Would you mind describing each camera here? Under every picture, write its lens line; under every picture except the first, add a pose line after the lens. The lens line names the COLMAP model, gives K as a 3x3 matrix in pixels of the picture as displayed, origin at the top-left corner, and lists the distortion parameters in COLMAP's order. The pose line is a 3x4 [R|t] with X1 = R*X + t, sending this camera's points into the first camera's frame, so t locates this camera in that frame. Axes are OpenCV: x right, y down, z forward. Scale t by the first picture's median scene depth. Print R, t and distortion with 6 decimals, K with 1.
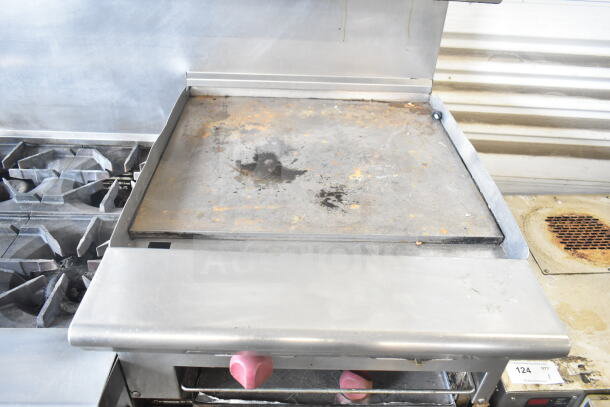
lens RADIAL K [[469.3, 0, 304.2], [0, 469.3, 199.9], [0, 0, 1]] dist [-0.014482, 0.007952]
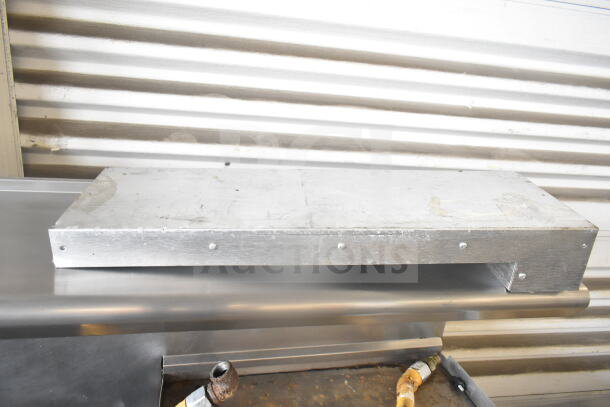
lens RADIAL K [[469.3, 0, 304.2], [0, 469.3, 199.9], [0, 0, 1]] dist [-0.014482, 0.007952]
pose [[0.970175, -0.014640, 0.241962, -0.234171], [0.082926, 0.957995, -0.274535, -0.327591], [-0.227779, 0.286412, 0.930637, 0.154620]]
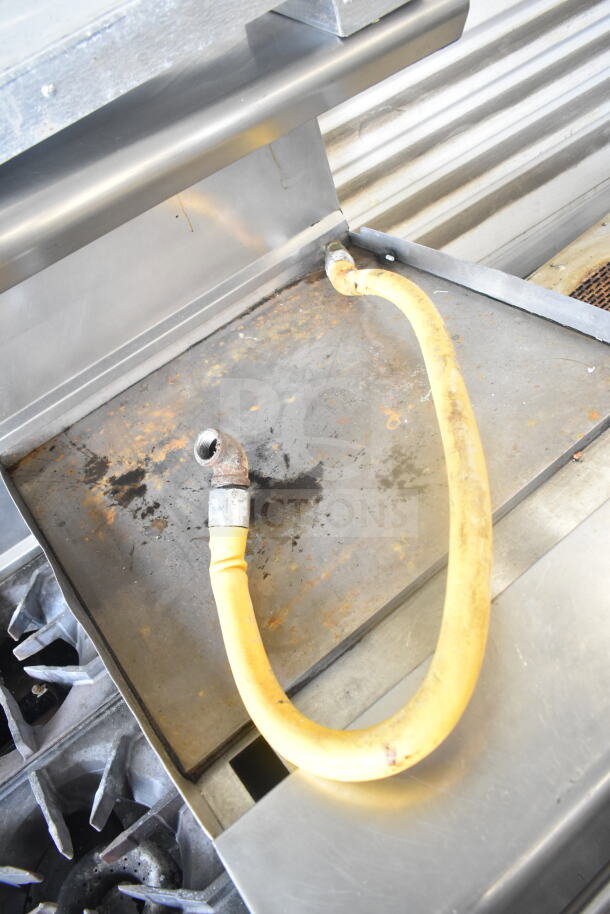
lens RADIAL K [[703.1, 0, 305.0], [0, 703.1, 457.0], [0, 0, 1]] dist [-0.014482, 0.007952]
pose [[0.774602, -0.591313, 0.224369, -0.176218], [0.572766, 0.806318, 0.147618, -0.182471], [-0.268201, 0.014166, 0.963259, 0.167461]]
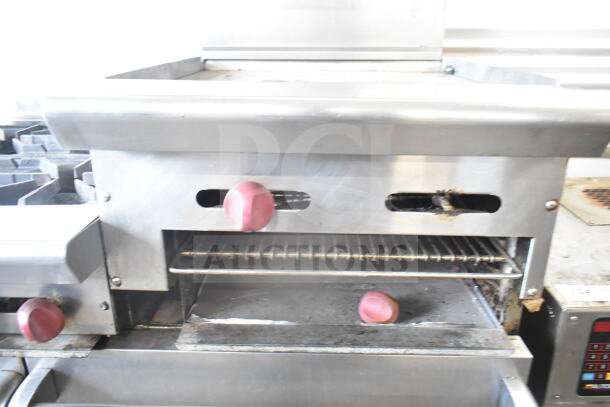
lens RADIAL K [[469.3, 0, 304.2], [0, 469.3, 199.9], [0, 0, 1]] dist [-0.014482, 0.007952]
pose [[0.998558, -0.023544, -0.048240, 0.019777], [0.009616, 0.962602, -0.270748, 0.382778], [0.052811, 0.269893, 0.961441, 0.119667]]
